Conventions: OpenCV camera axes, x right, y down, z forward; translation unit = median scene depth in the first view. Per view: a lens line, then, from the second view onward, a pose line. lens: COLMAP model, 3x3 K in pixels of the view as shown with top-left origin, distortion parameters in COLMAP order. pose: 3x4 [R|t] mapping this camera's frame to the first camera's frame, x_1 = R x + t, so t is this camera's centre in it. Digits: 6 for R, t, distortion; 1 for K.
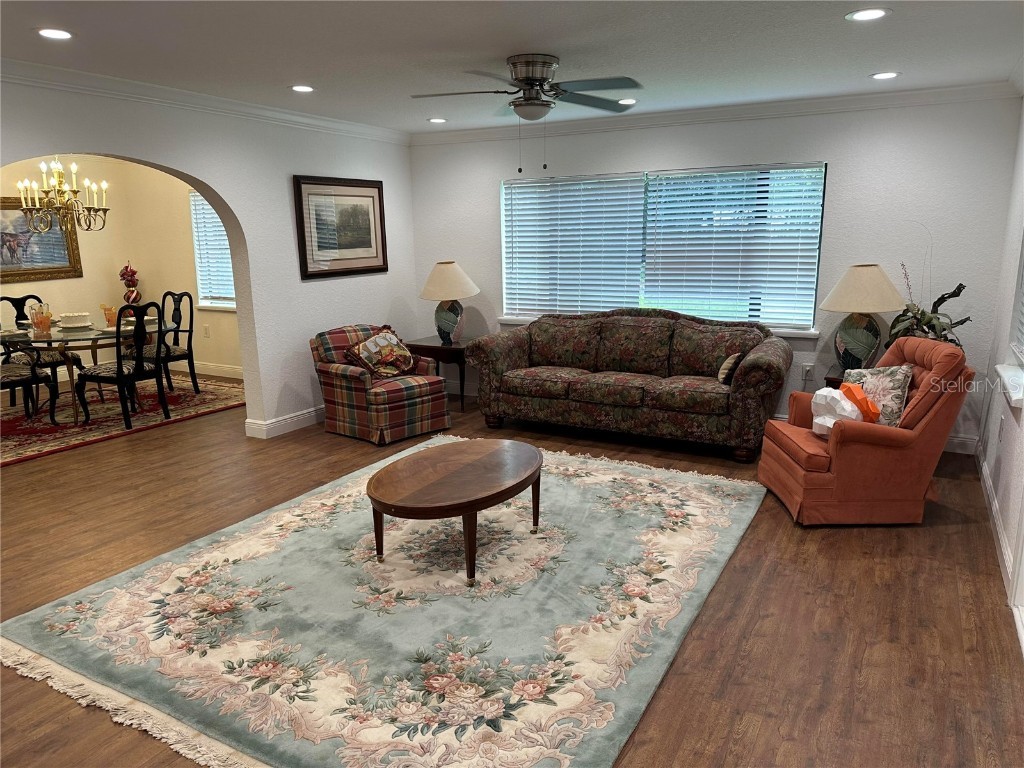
lens RADIAL K [[715.3, 0, 512.0], [0, 715.3, 384.0], [0, 0, 1]] dist [0.002178, 0.002919]
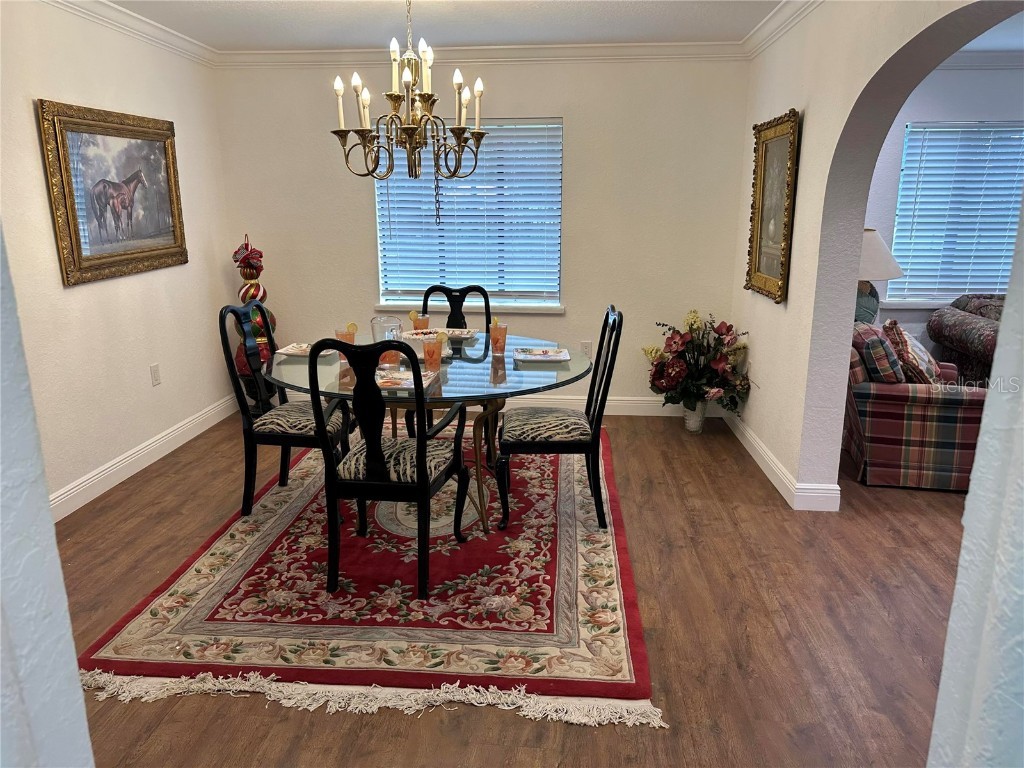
lens RADIAL K [[715.3, 0, 512.0], [0, 715.3, 384.0], [0, 0, 1]] dist [0.002178, 0.002919]
pose [[0.920963, -0.084235, 0.380437, -1.045395], [0.072798, 0.996359, 0.044379, -0.105428], [-0.382790, -0.013176, 0.923742, 0.652751]]
